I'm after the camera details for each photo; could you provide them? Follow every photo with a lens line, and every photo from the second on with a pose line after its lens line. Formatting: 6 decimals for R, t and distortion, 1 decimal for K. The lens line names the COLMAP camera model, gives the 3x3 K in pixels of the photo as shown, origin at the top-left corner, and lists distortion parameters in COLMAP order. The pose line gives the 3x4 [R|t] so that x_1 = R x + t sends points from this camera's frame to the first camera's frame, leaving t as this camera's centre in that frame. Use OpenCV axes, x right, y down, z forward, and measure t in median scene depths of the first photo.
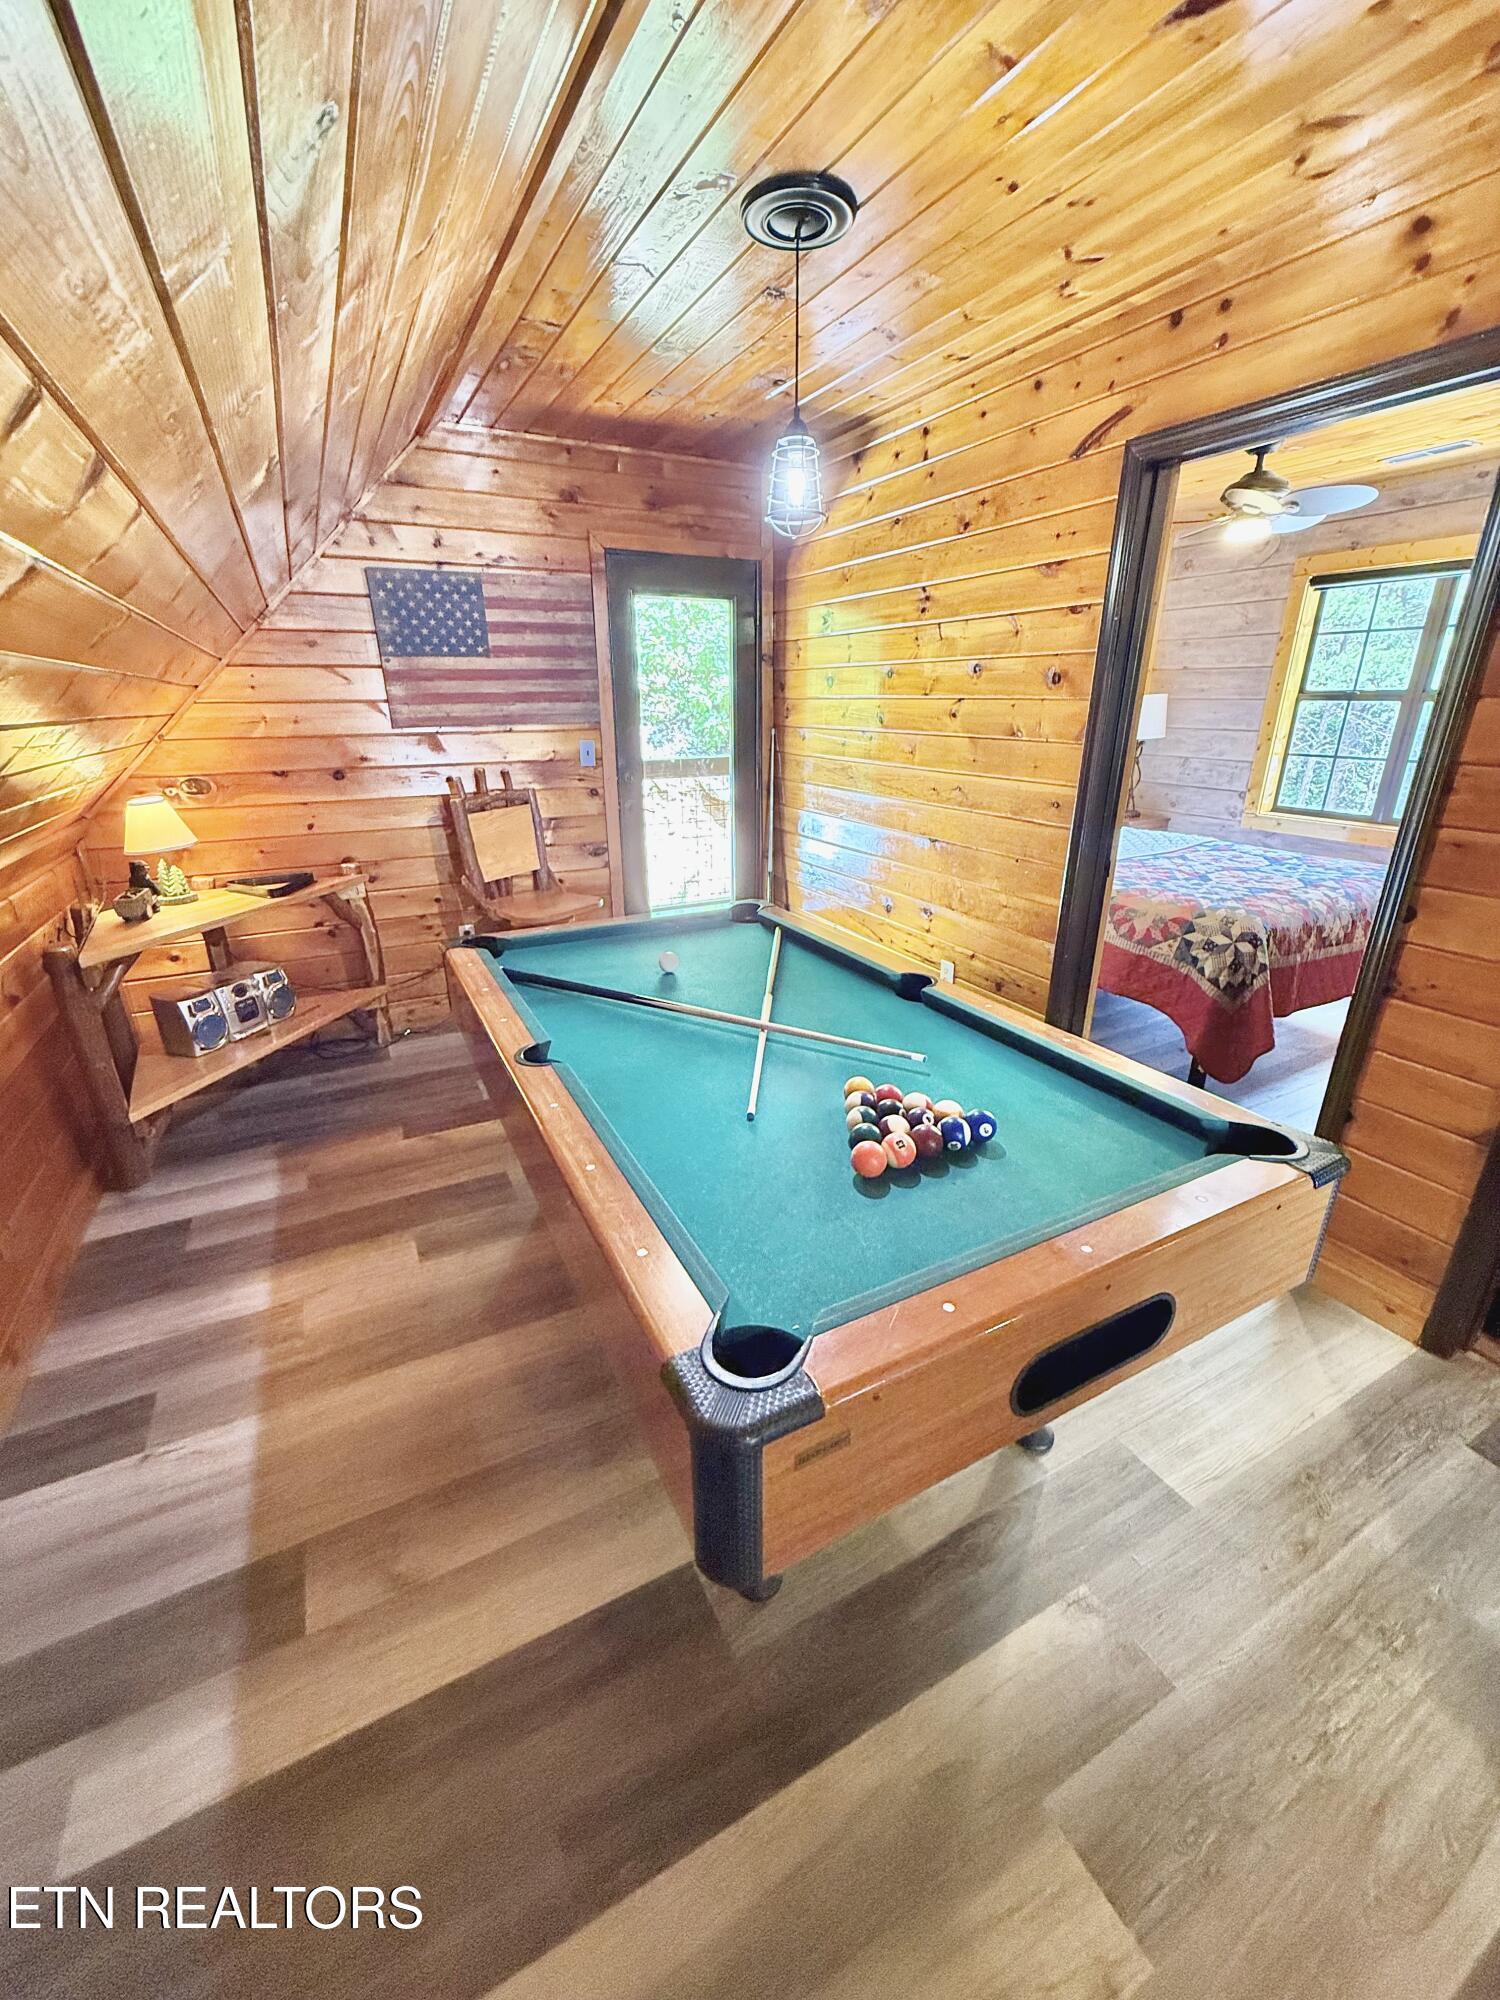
lens RADIAL K [[805.5, 0, 745.5], [0, 805.5, 996.1], [0, 0, 1]] dist [0.000744, -0.000003]
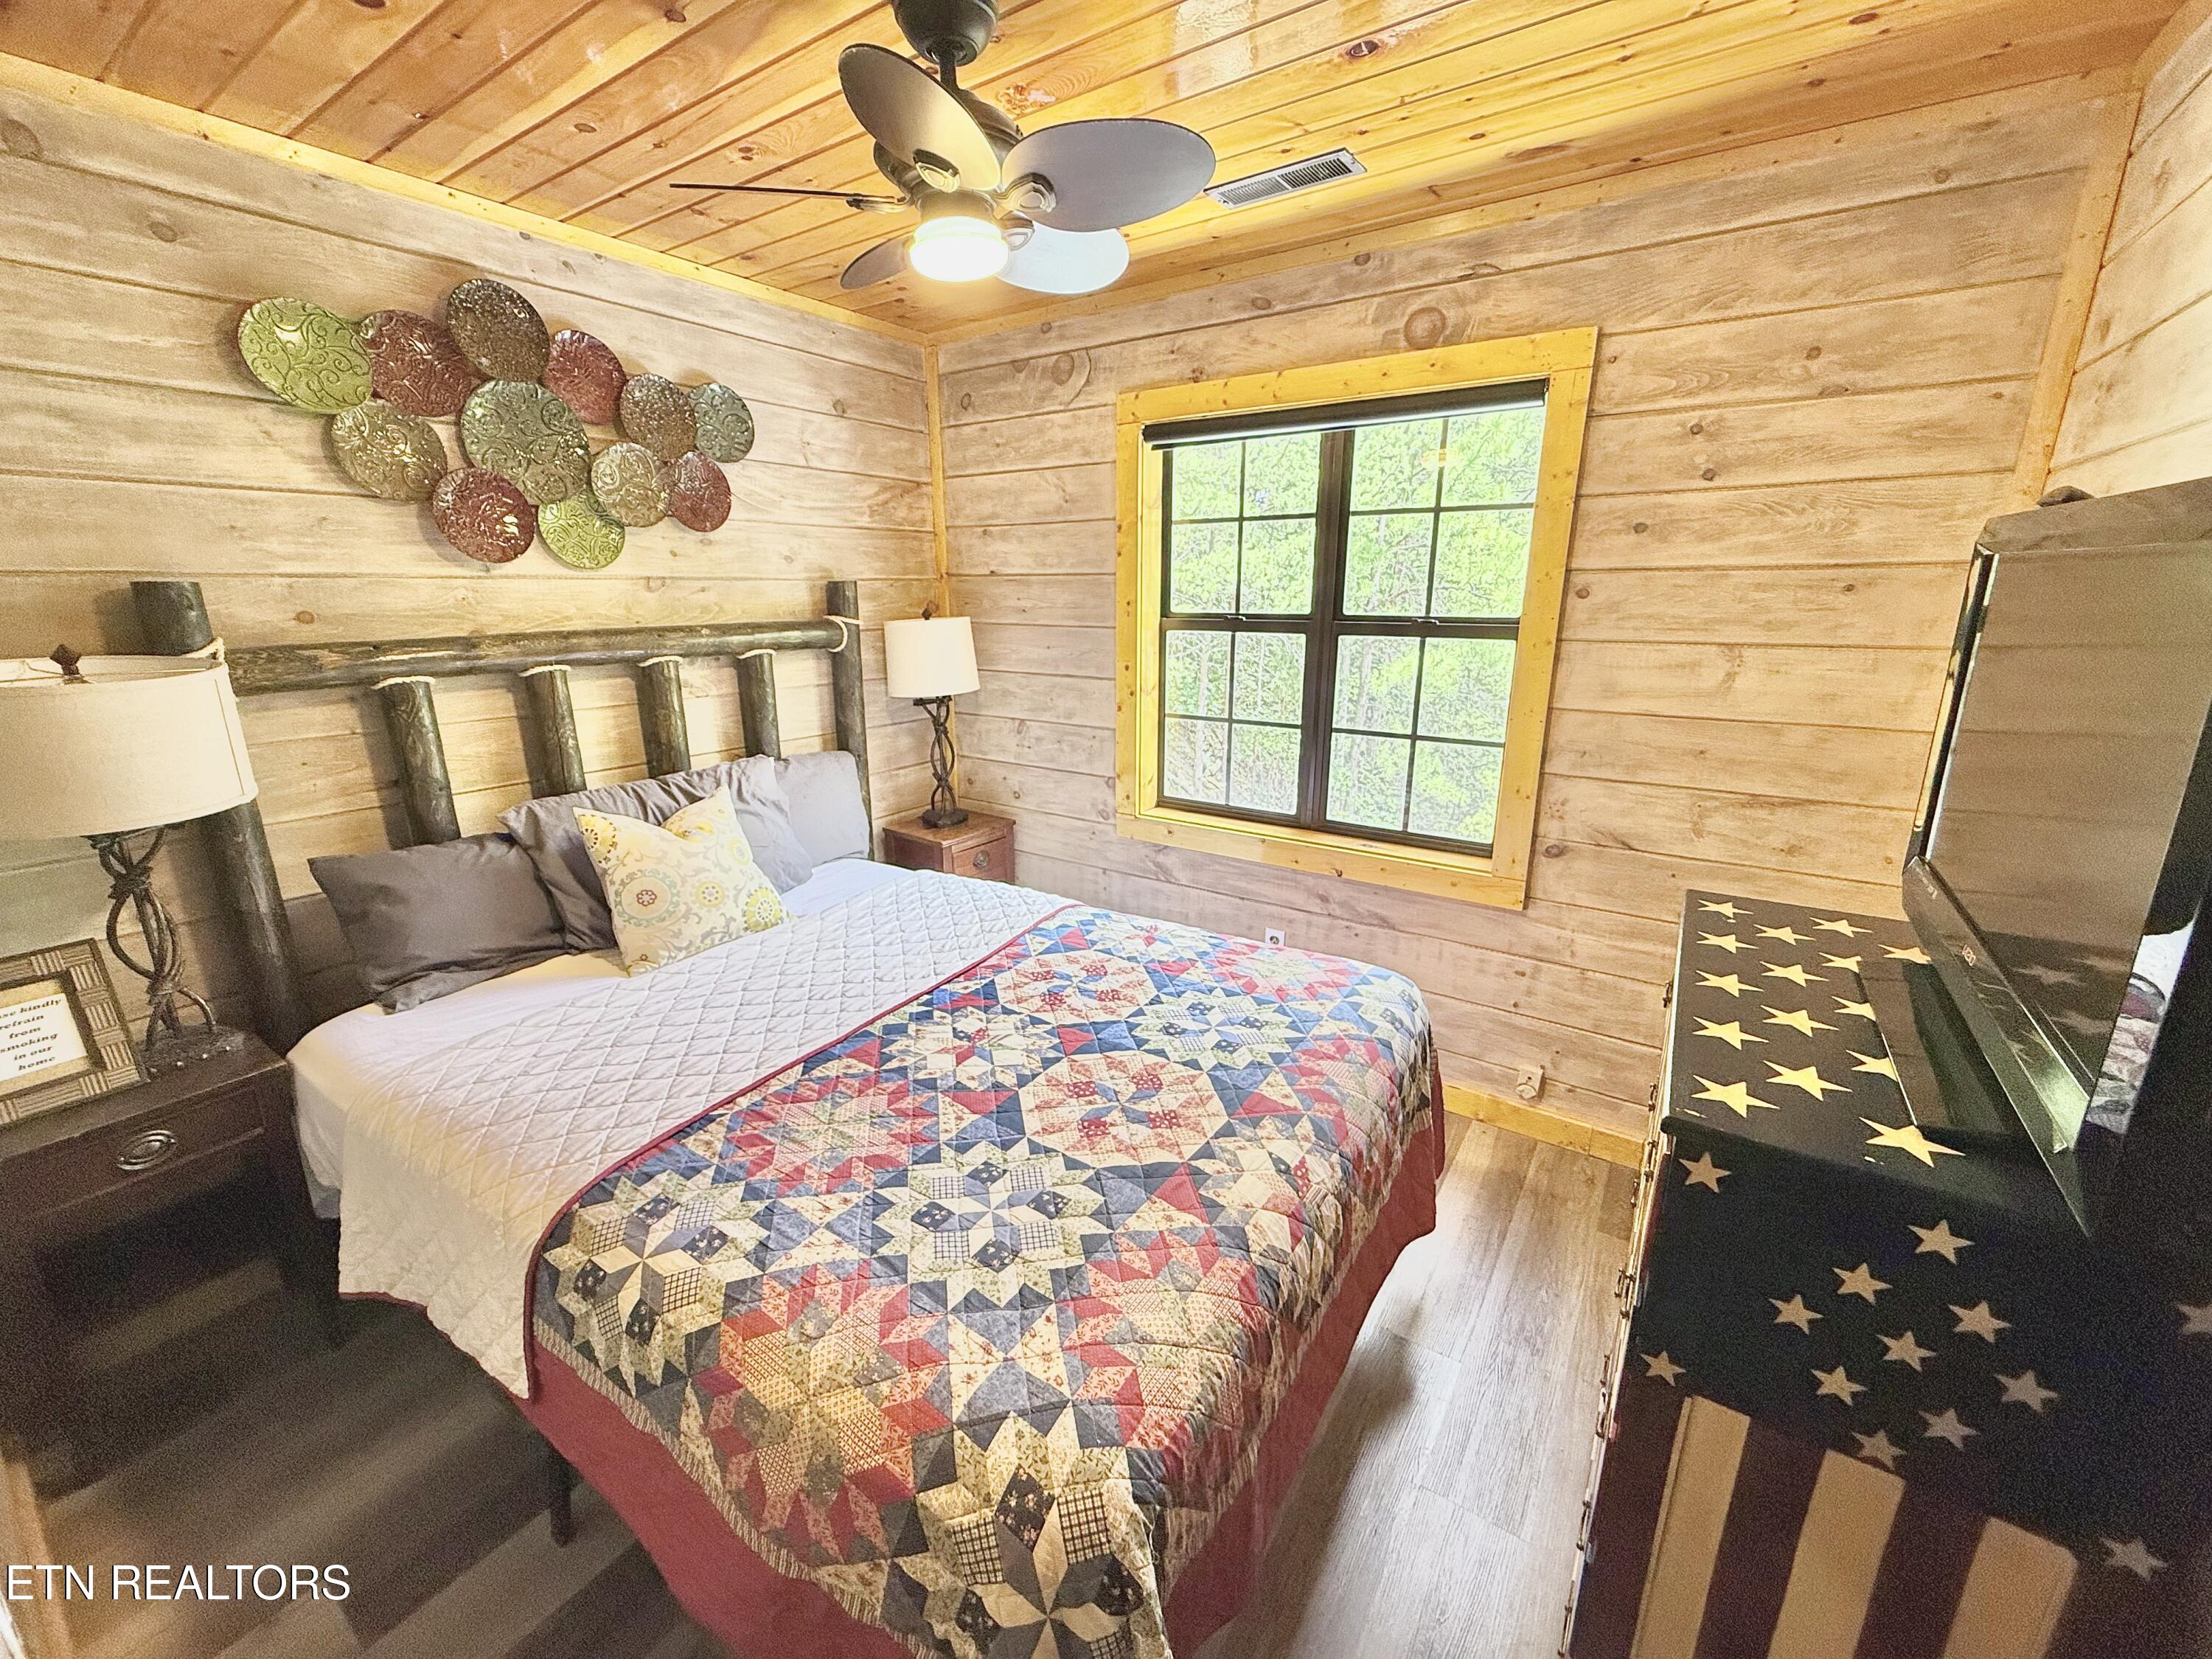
lens RADIAL K [[890.9, 0, 1102.0], [0, 890.9, 828.6], [0, 0, 1]] dist [0.000744, -0.000003]
pose [[0.886681, -0.119429, 0.446691, 0.375448], [0.160199, 0.985580, -0.054486, -0.217049], [-0.433742, 0.119871, 0.893028, 0.504452]]
